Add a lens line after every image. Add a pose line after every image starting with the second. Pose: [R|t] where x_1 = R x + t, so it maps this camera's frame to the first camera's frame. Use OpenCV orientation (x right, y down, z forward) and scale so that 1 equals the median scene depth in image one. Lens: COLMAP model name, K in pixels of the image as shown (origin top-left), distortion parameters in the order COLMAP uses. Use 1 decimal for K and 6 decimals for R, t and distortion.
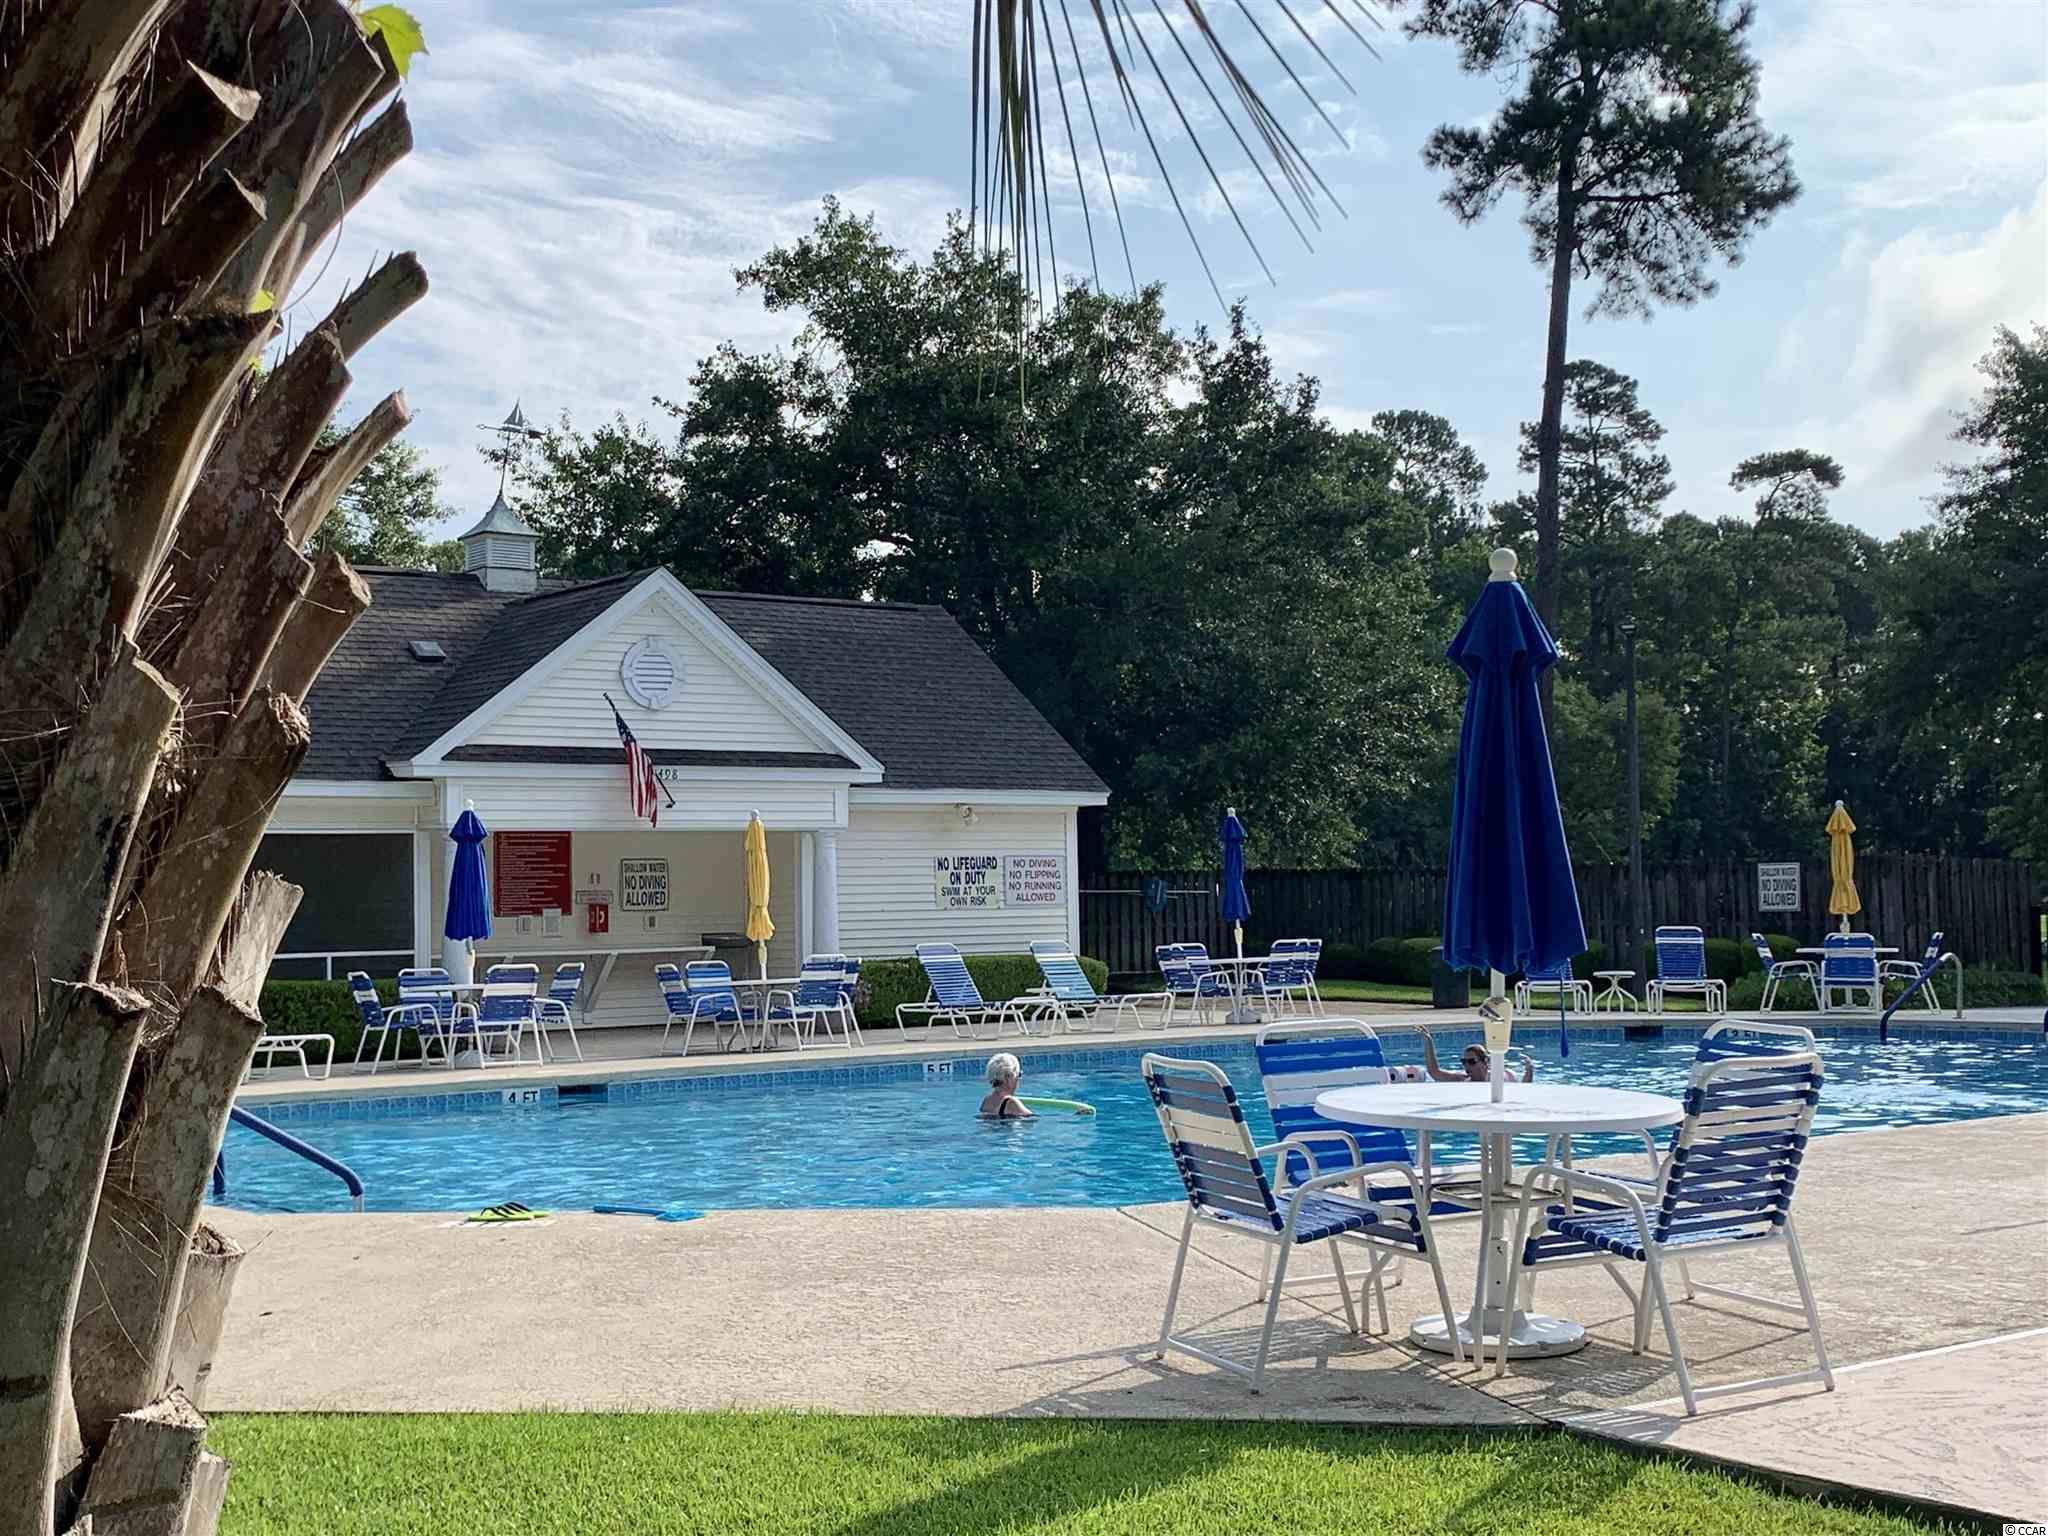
lens RADIAL K [[2616.3, 0, 1024.0], [0, 2616.3, 768.0], [0, 0, 1]] dist [0.202761, -0.550879]
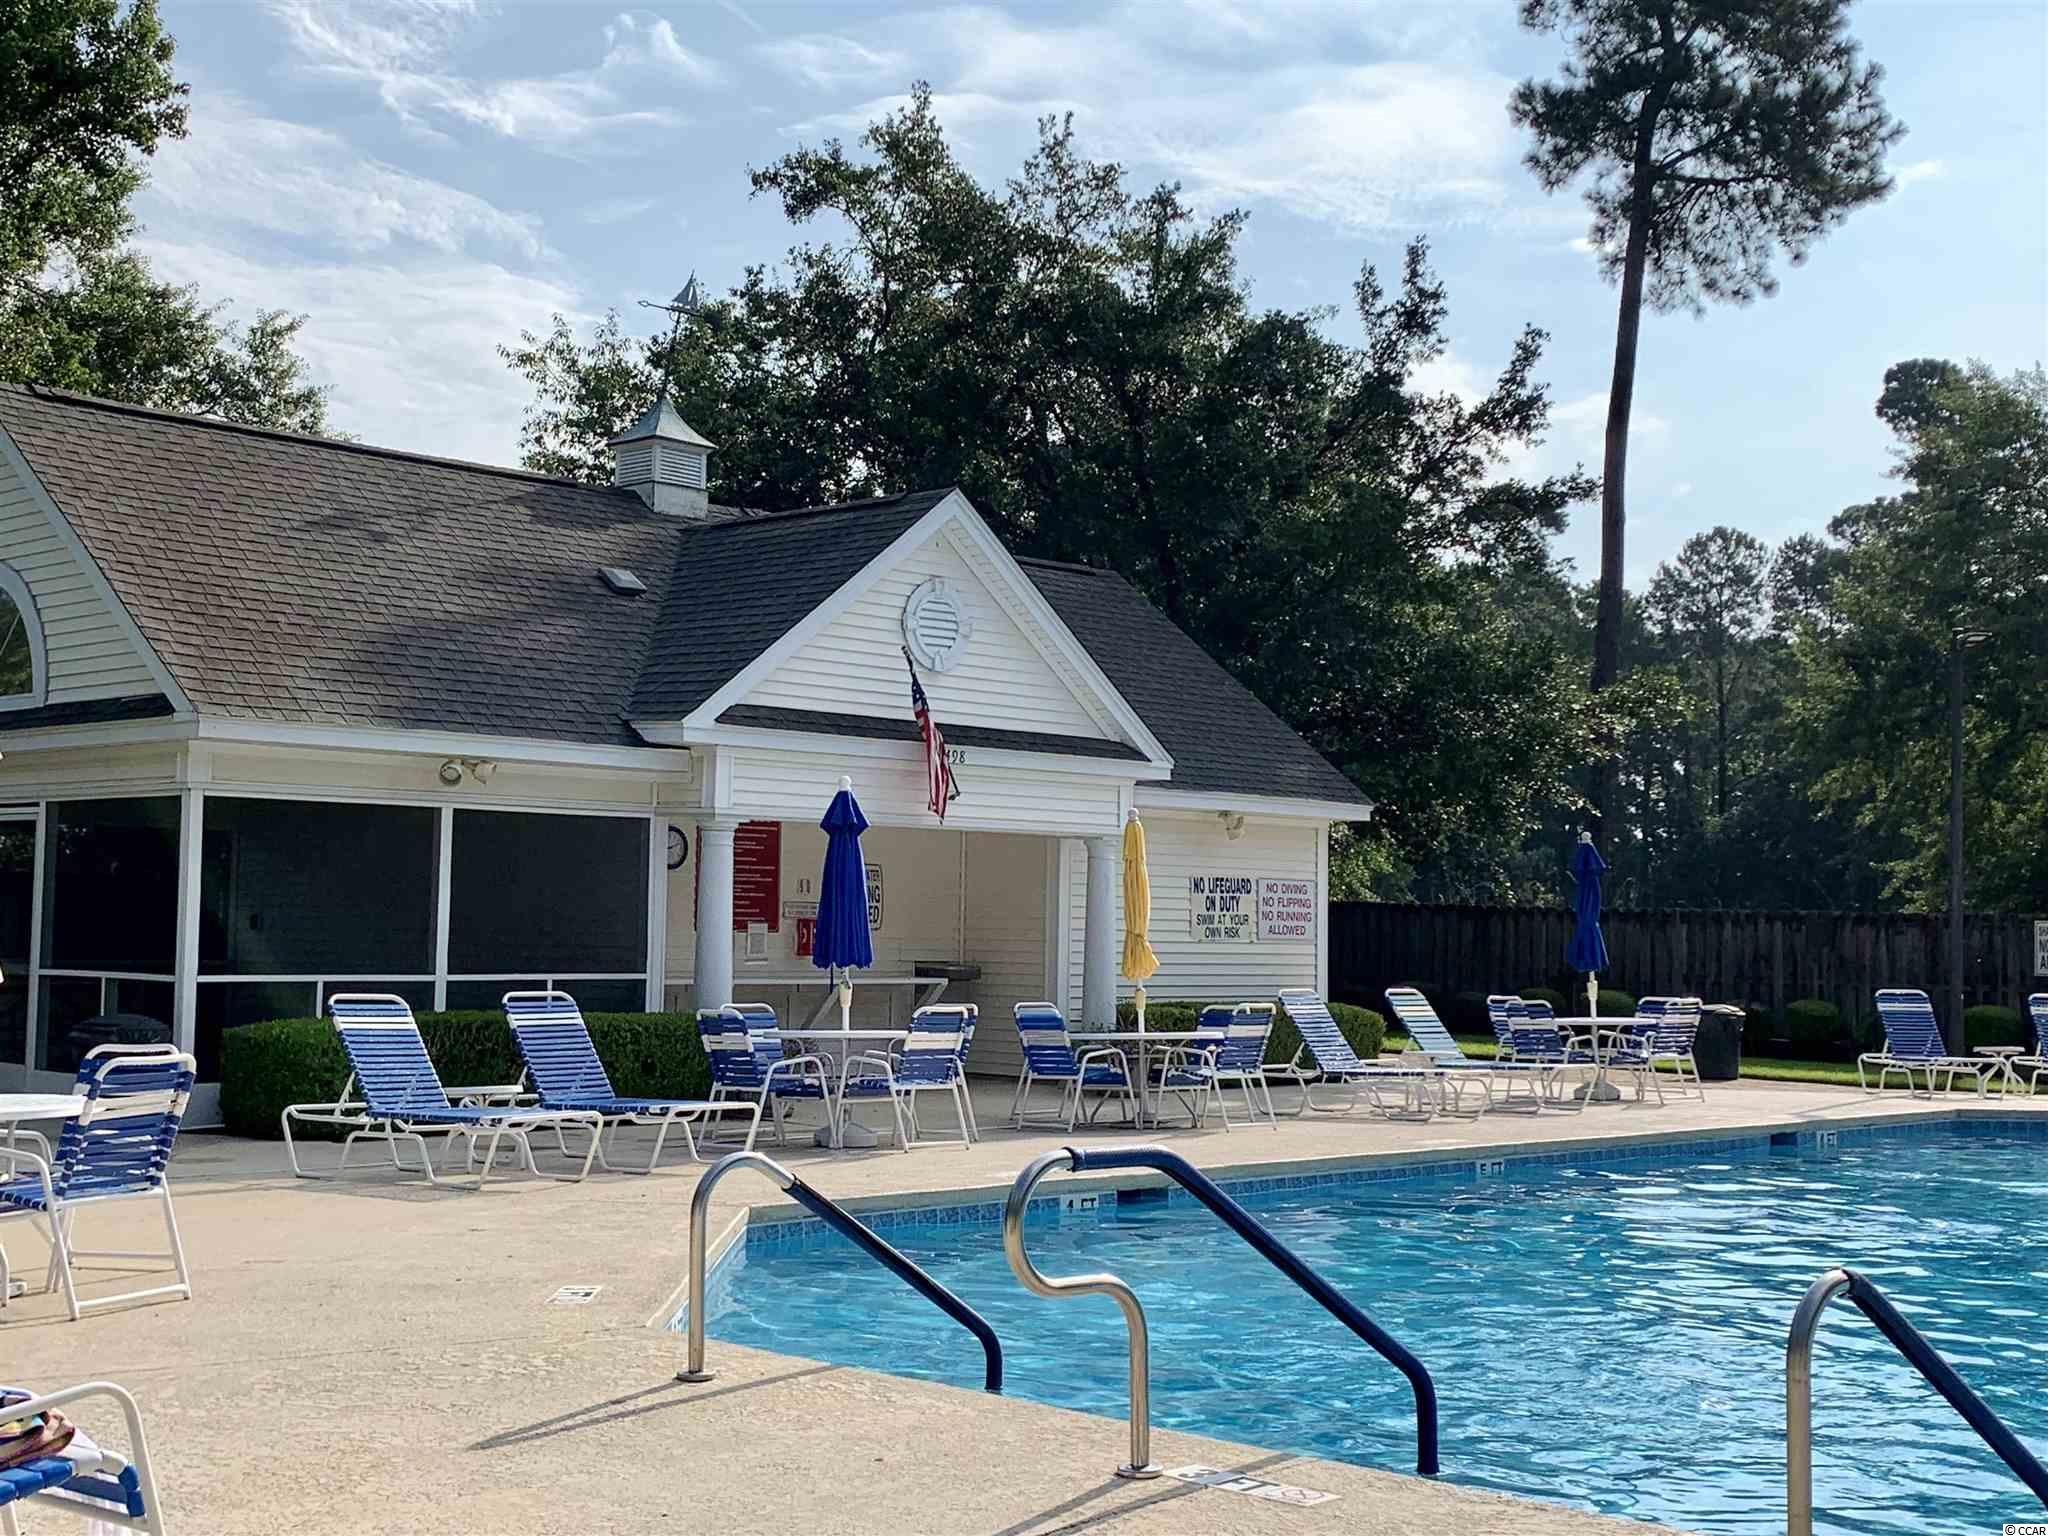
lens RADIAL K [[2616.3, 0, 1024.0], [0, 2616.3, 768.0], [0, 0, 1]] dist [0.202761, -0.550879]
pose [[0.986126, 0.047047, 0.159191, -0.209967], [-0.045931, 0.998887, -0.010684, 0.011437], [-0.159516, 0.003224, 0.987190, 0.207134]]
